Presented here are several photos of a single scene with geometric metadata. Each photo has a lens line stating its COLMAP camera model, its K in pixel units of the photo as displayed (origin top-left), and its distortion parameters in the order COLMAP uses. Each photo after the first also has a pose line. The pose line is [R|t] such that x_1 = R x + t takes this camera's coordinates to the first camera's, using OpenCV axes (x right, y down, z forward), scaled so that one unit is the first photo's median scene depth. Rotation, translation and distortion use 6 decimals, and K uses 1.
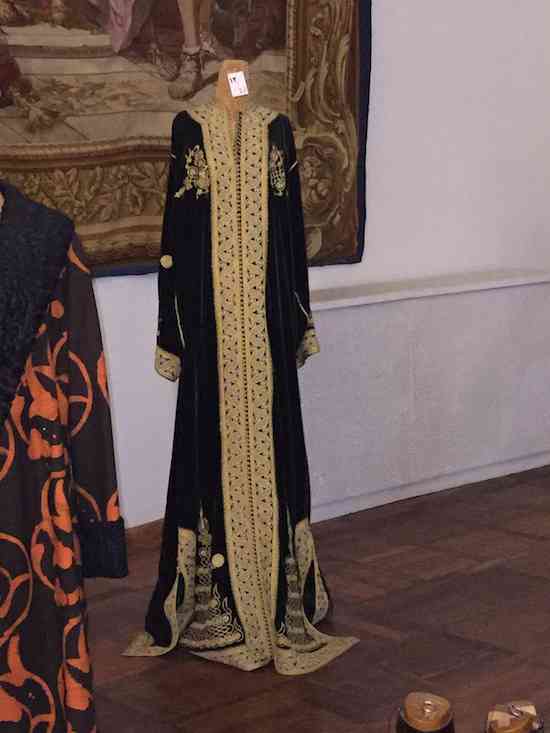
lens RADIAL K [[1477.2, 0, 275.0], [0, 1477.2, 366.5], [0, 0, 1]] dist [0.039941, 0.274054]
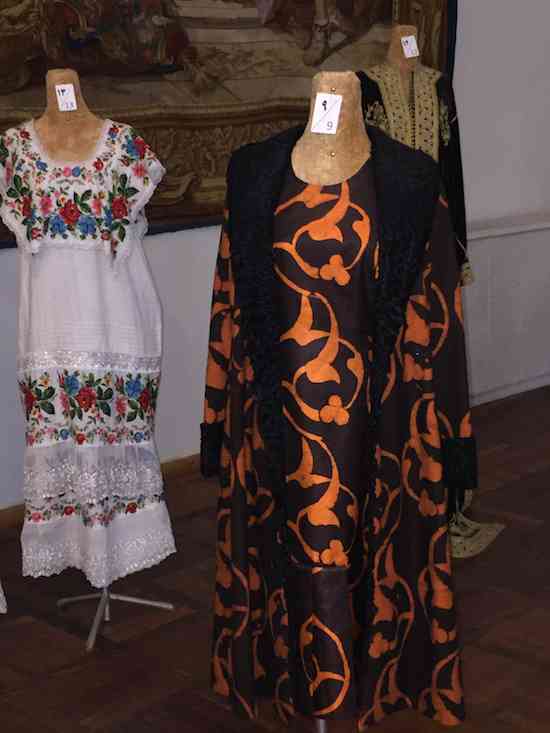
lens RADIAL K [[1159.6, 0, 275.0], [0, 1159.6, 366.5], [0, 0, 1]] dist [0.041536, 0.190898]
pose [[0.998512, -0.016102, 0.052106, -0.177519], [0.012949, 0.998097, 0.060293, -0.000506], [-0.052977, -0.059528, 0.996820, 0.094917]]
